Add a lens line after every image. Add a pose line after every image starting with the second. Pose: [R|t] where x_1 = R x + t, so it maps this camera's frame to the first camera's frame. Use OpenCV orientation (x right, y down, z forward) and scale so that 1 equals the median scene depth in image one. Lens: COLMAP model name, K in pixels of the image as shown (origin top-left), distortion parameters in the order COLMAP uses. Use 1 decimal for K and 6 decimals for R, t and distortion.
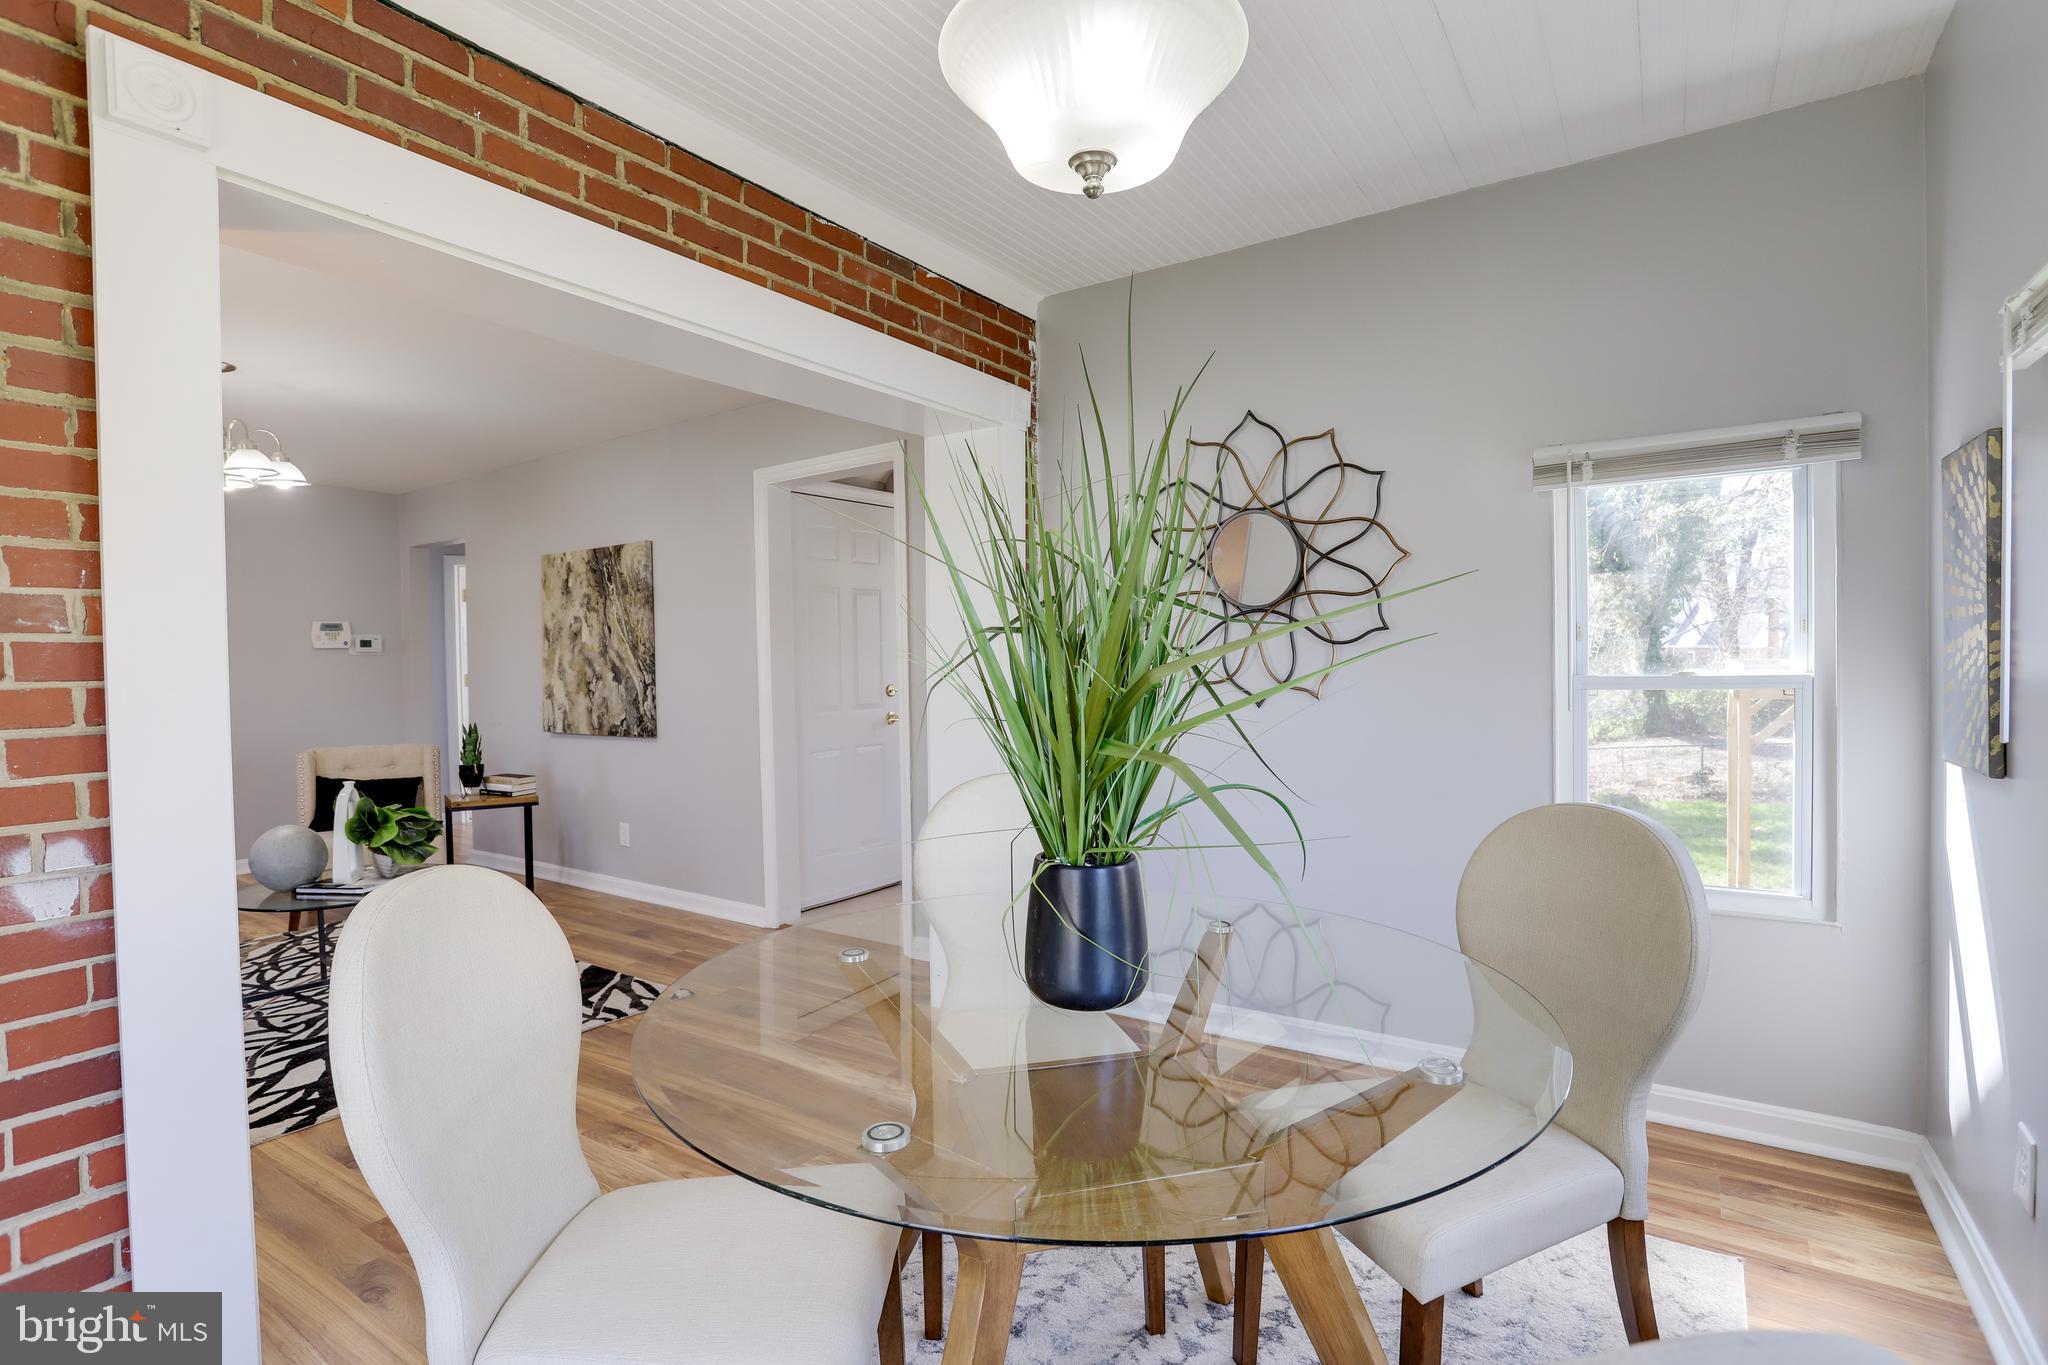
lens RADIAL K [[989.6, 0, 1021.0], [0, 989.6, 684.1], [0, 0, 1]] dist [-0.063689, 0.026702]
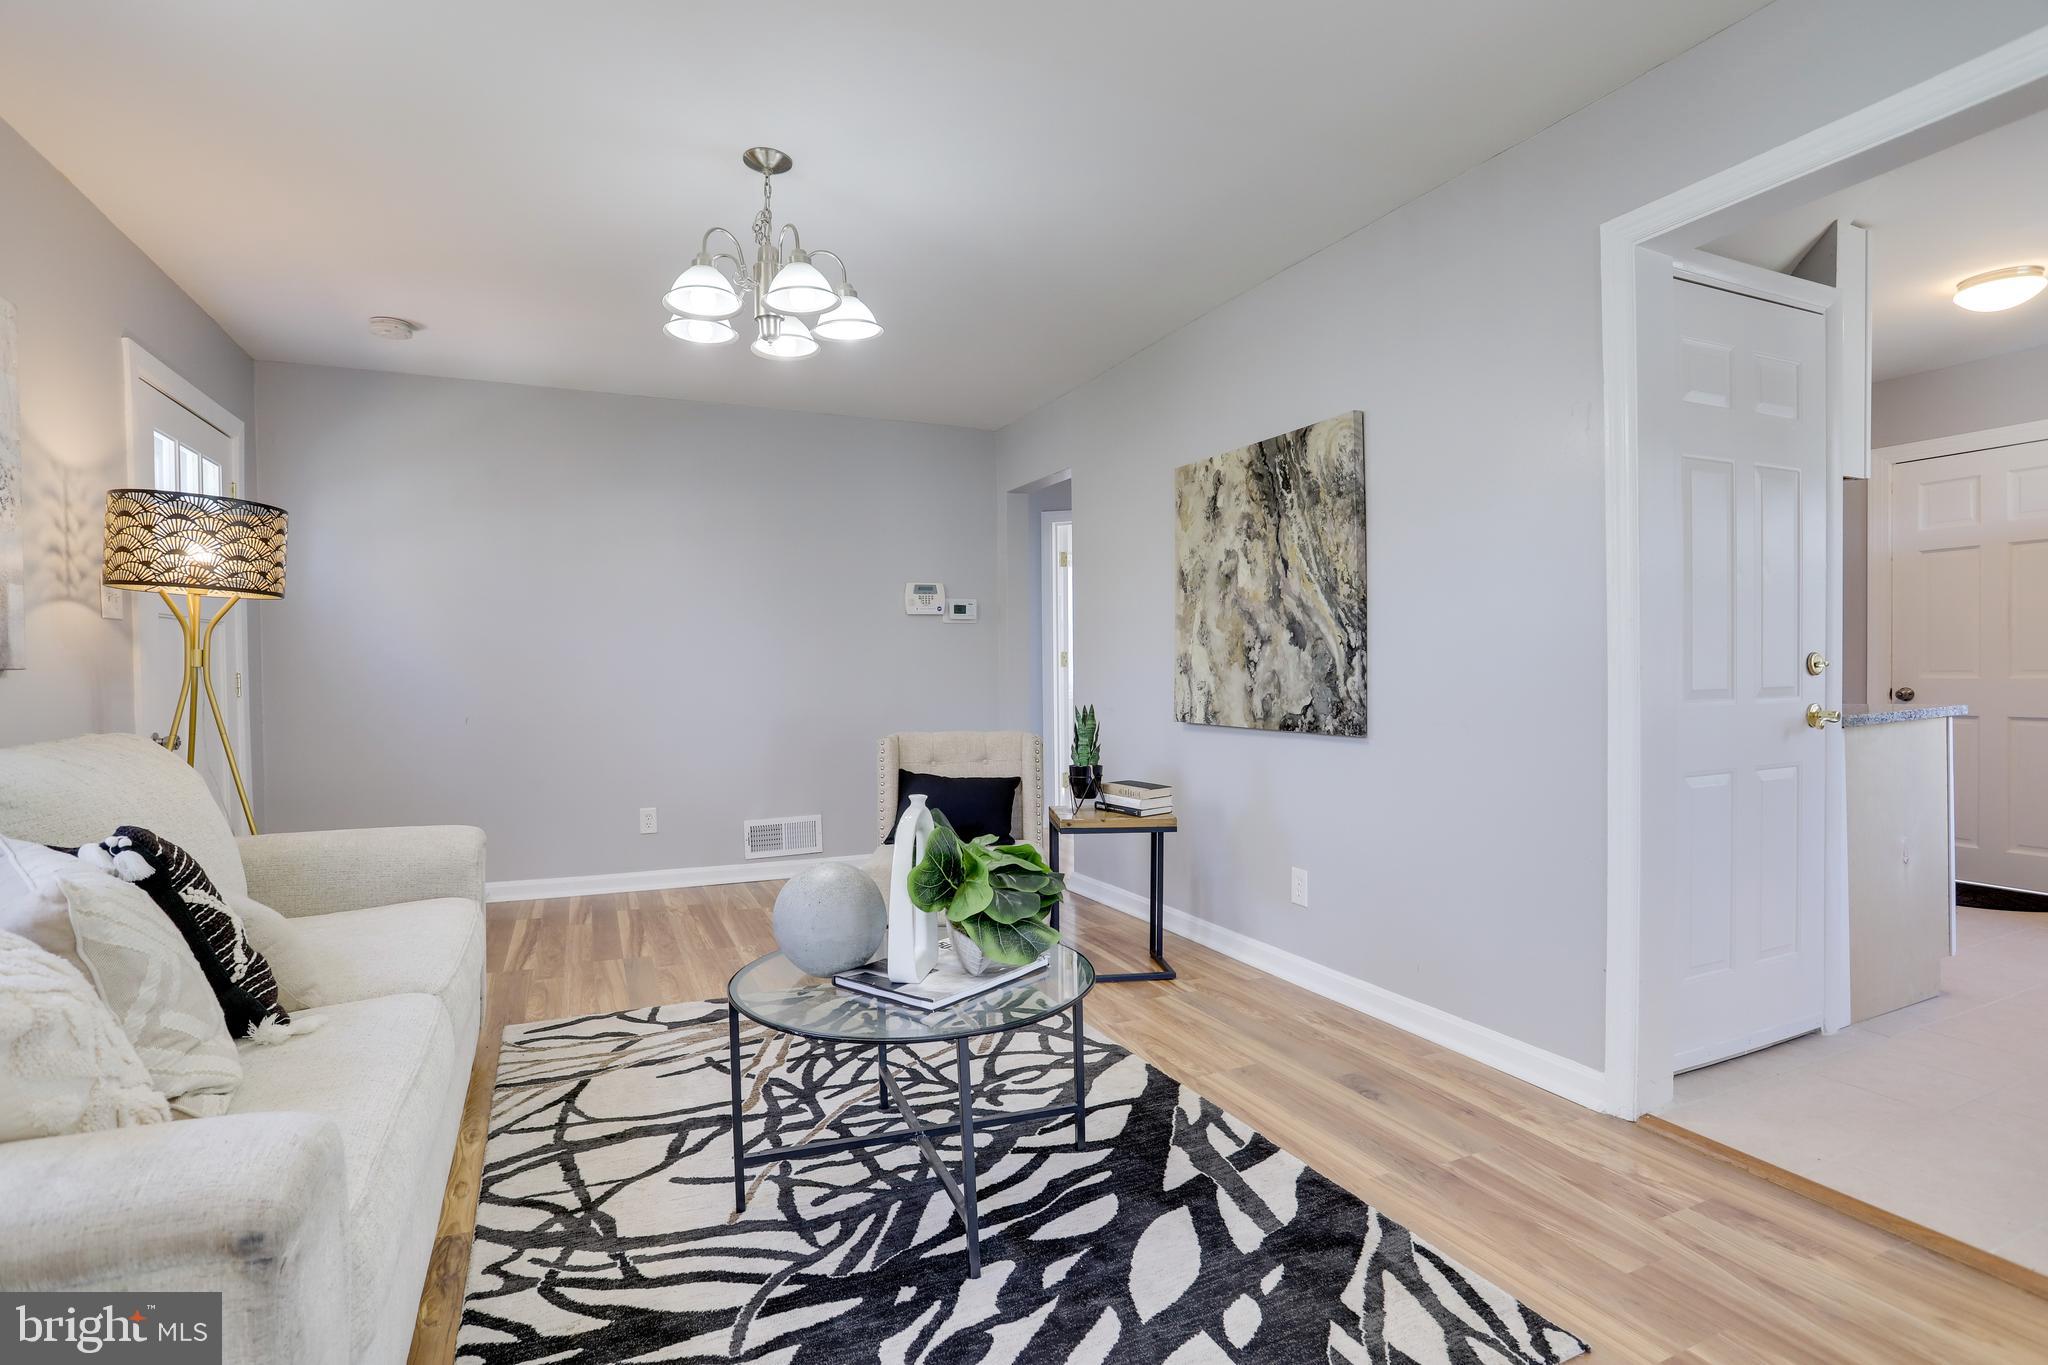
lens RADIAL K [[989.6, 0, 1021.0], [0, 989.6, 684.1], [0, 0, 1]] dist [-0.063689, 0.026702]
pose [[0.857148, 0.015618, -0.514833, -0.242688], [-0.015808, 0.999867, 0.004014, 0.023005], [0.514828, 0.004698, 0.857281, 0.372391]]
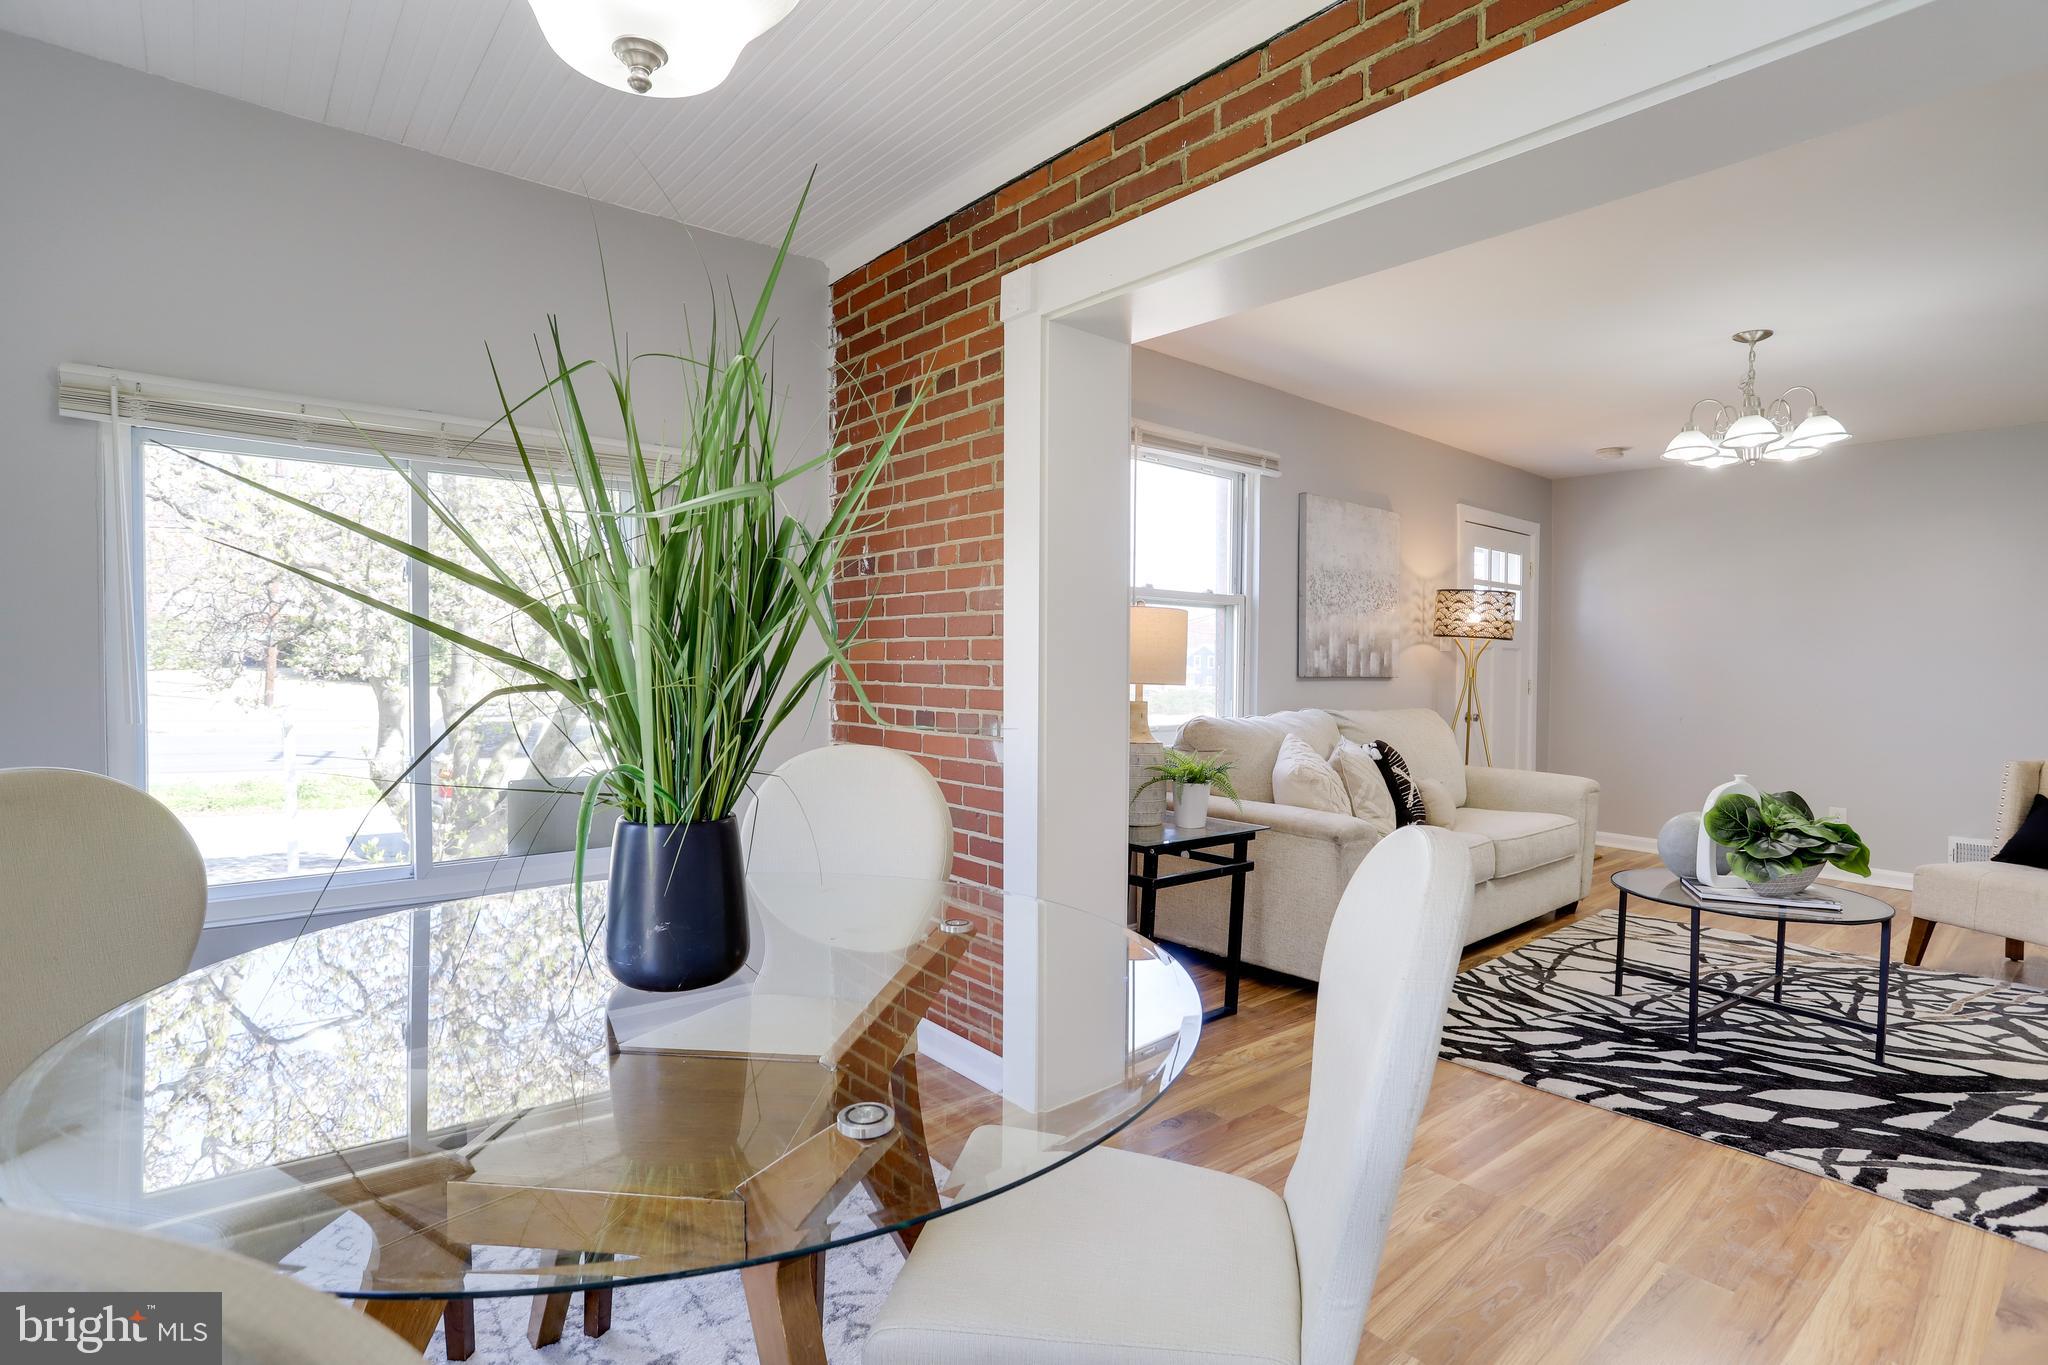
lens RADIAL K [[989.6, 0, 1021.0], [0, 989.6, 684.1], [0, 0, 1]] dist [-0.063689, 0.026702]
pose [[-0.275961, 0.030150, -0.960696, 0.225084], [-0.033899, 0.998581, 0.041076, 0.003233], [0.960571, 0.043902, -0.274547, 0.420031]]
